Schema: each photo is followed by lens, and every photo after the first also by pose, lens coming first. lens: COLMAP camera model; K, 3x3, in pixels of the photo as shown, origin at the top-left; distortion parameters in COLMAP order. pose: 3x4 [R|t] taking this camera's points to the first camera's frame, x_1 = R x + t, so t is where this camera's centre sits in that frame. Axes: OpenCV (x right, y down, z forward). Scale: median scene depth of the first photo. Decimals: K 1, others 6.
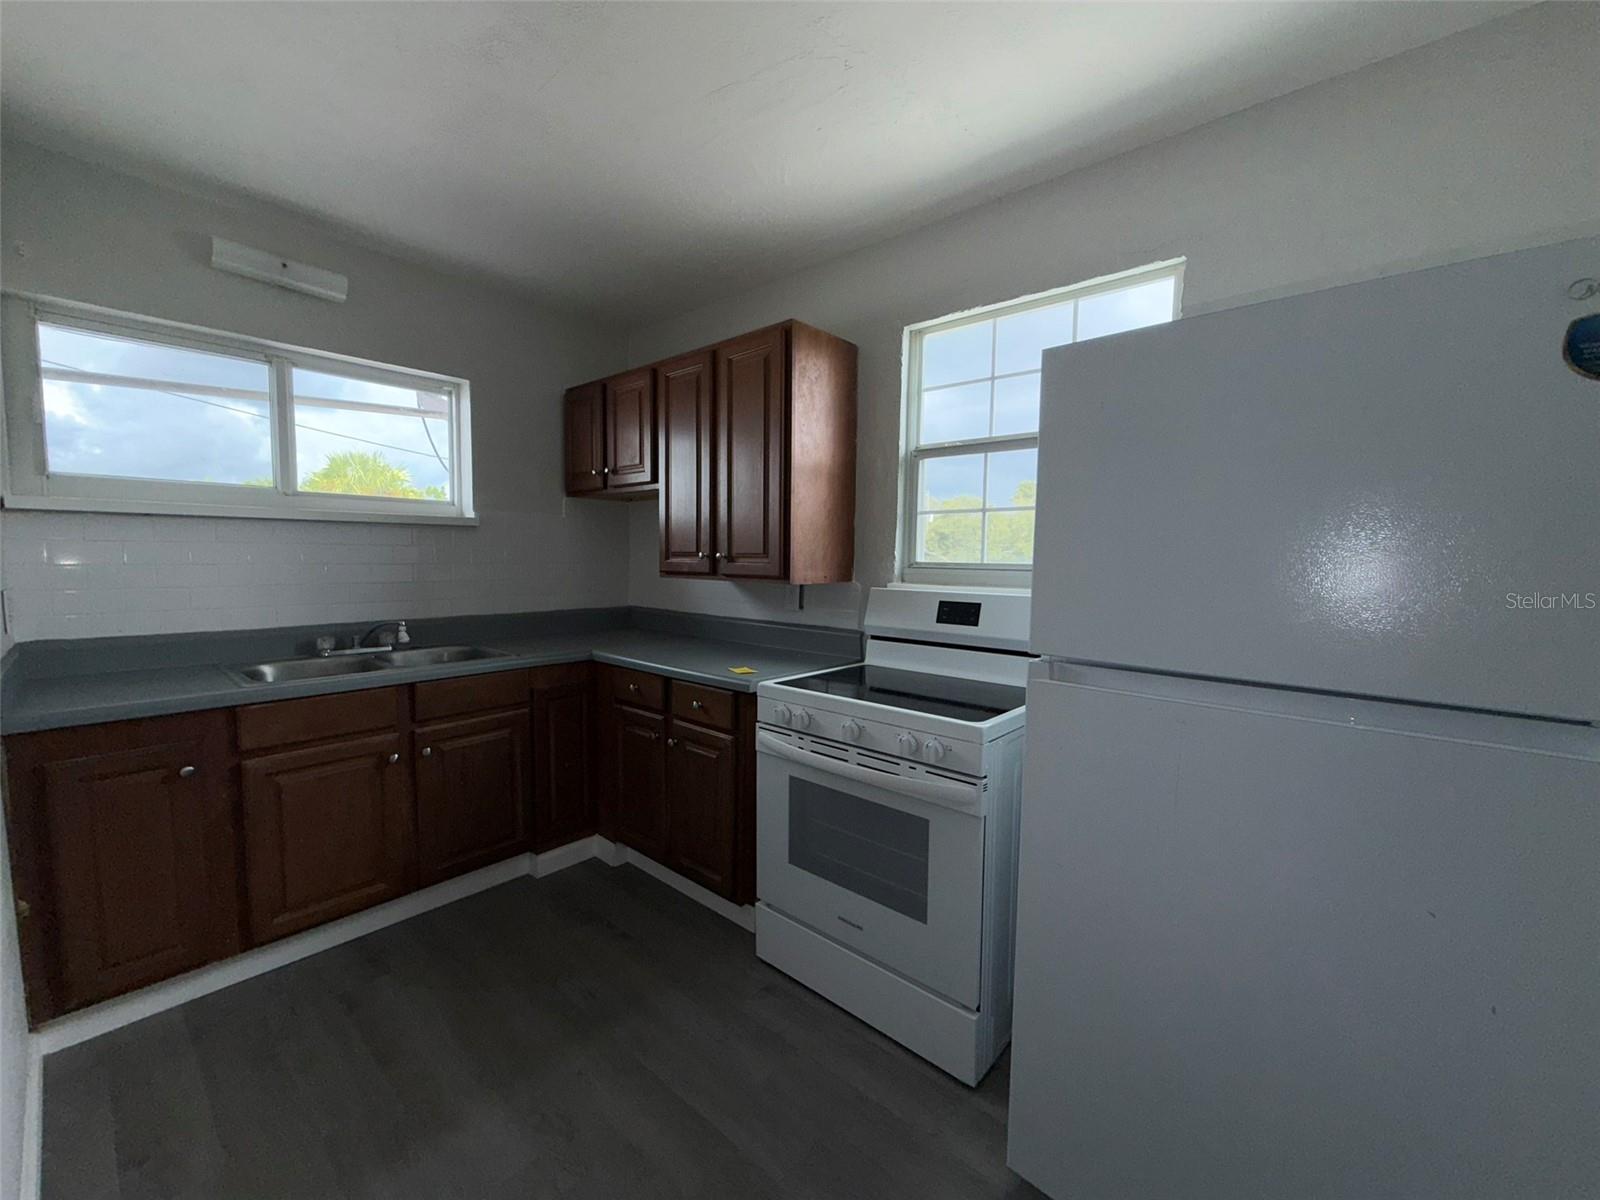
lens RADIAL K [[636.6, 0, 800.0], [0, 636.6, 600.0], [0, 0, 1]] dist [-0.003522, 0.000035]
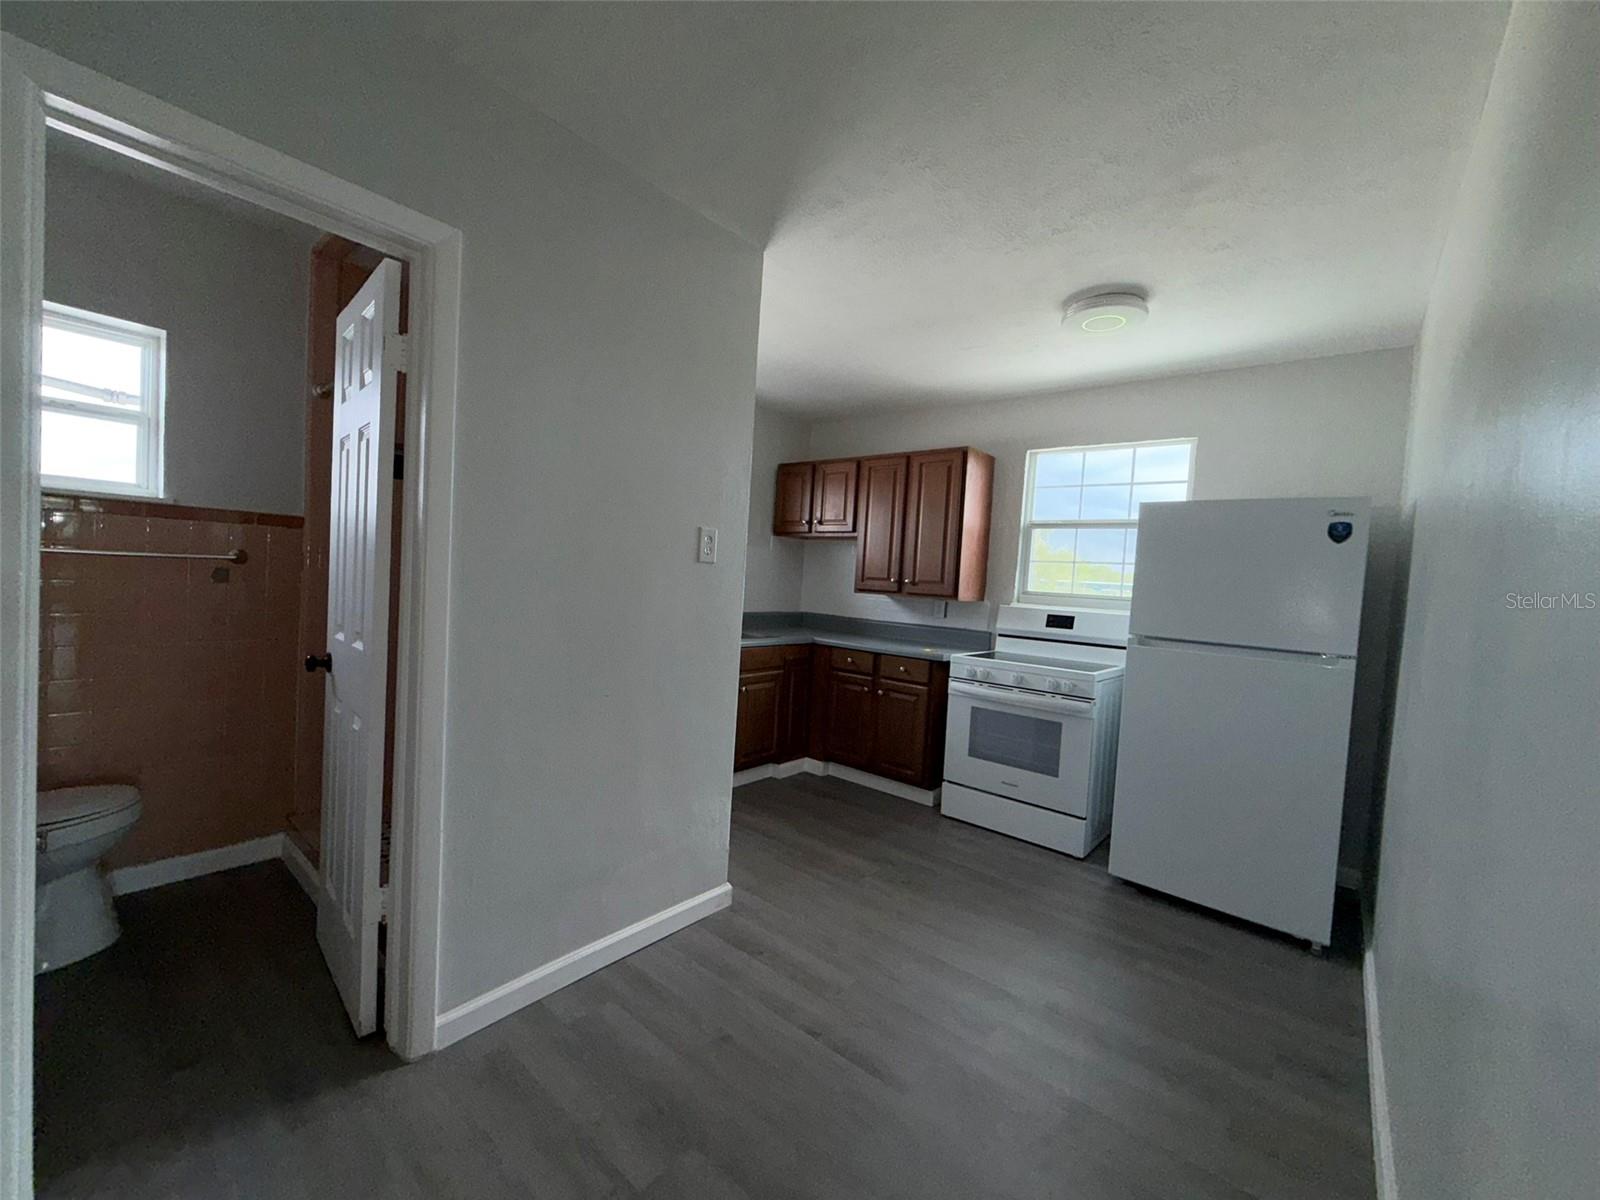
lens RADIAL K [[636.6, 0, 800.0], [0, 636.6, 600.0], [0, 0, 1]] dist [-0.003522, 0.000035]
pose [[0.998743, 0.046727, 0.018116, -0.438072], [-0.046095, 0.998362, -0.033883, 0.047359], [-0.019670, 0.033005, 0.999262, -0.636905]]
